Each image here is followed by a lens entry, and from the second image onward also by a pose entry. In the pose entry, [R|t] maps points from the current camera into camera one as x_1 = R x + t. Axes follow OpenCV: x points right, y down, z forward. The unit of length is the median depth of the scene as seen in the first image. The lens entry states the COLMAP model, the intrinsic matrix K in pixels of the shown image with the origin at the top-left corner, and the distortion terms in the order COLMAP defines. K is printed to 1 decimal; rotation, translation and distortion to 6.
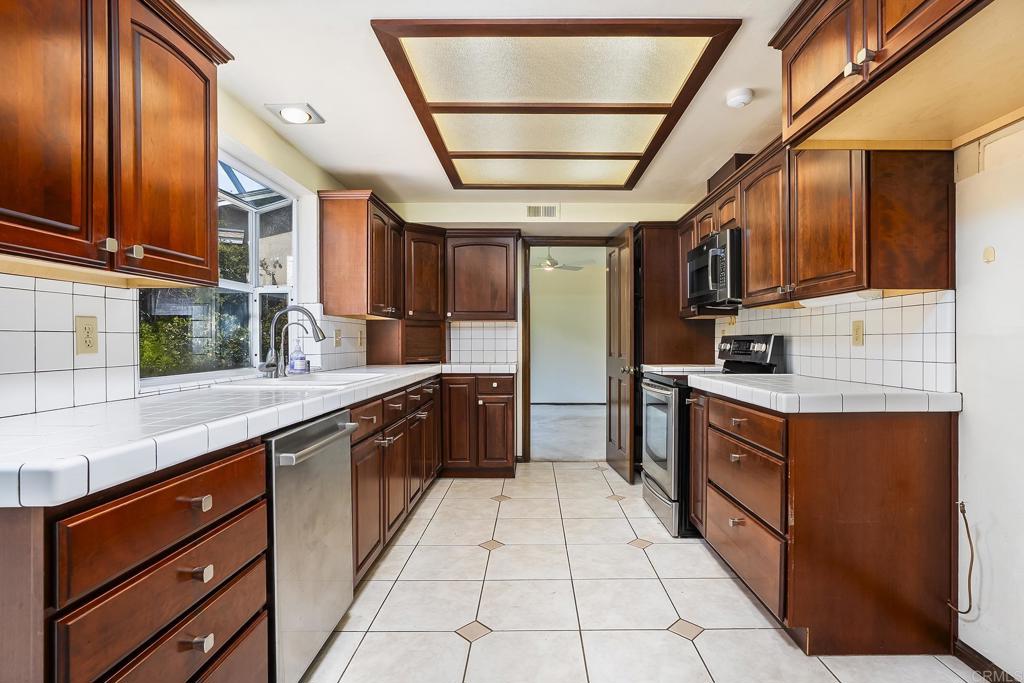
lens RADIAL K [[493.0, 0, 527.6], [0, 493.0, 340.4], [0, 0, 1]] dist [-0.027614, 0.008525]
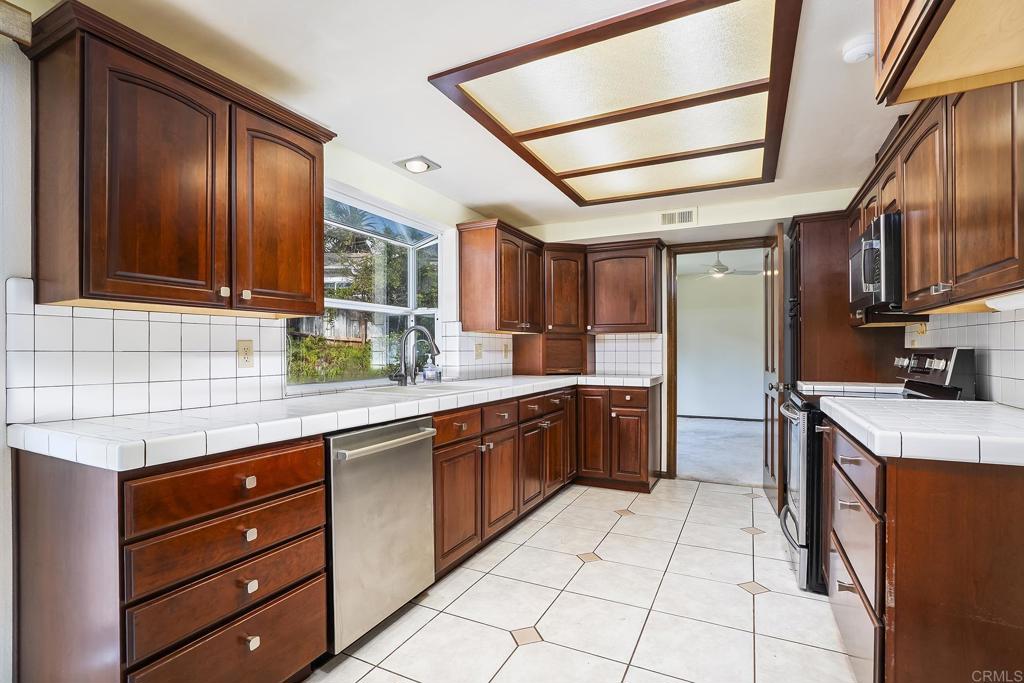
lens RADIAL K [[470.0, 0, 508.1], [0, 470.0, 350.7], [0, 0, 1]] dist [-0.030800, 0.005996]
pose [[0.893483, -0.000810, -0.449096, 0.204590], [0.001994, 0.999996, 0.002162, -0.010744], [0.449092, -0.002827, 0.893481, 0.066084]]
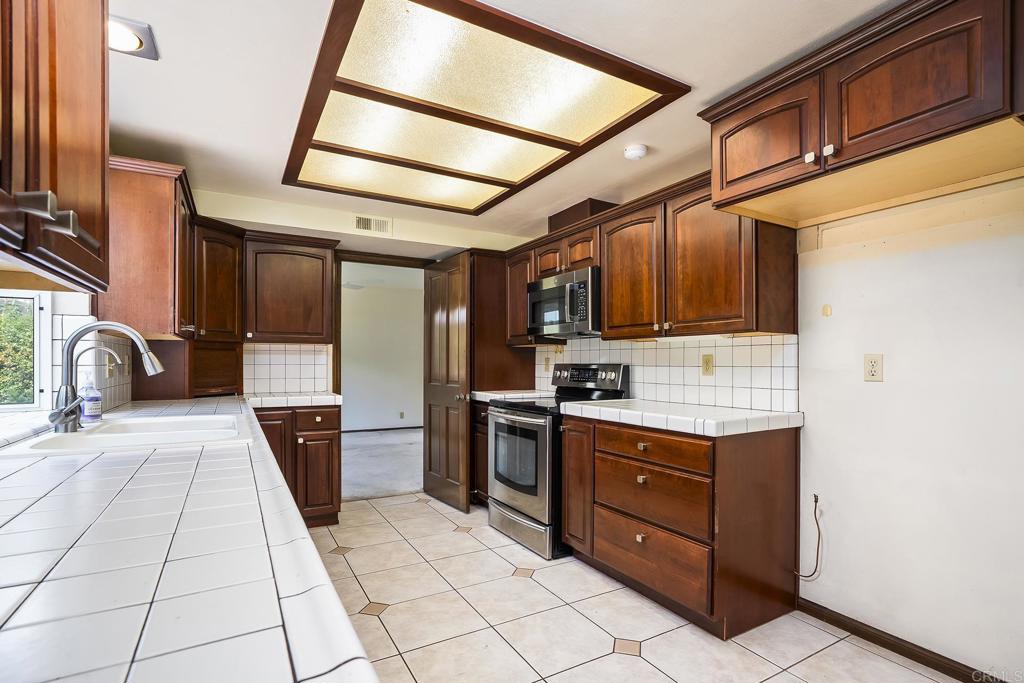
lens RADIAL K [[493.0, 0, 499.6], [0, 493.0, 362.0], [0, 0, 1]] dist [-0.027614, 0.008525]
pose [[0.874633, 0.003777, 0.484772, -0.294440], [-0.004706, 0.999989, 0.000700, -0.016574], [-0.484764, -0.002894, 0.874640, 0.143260]]
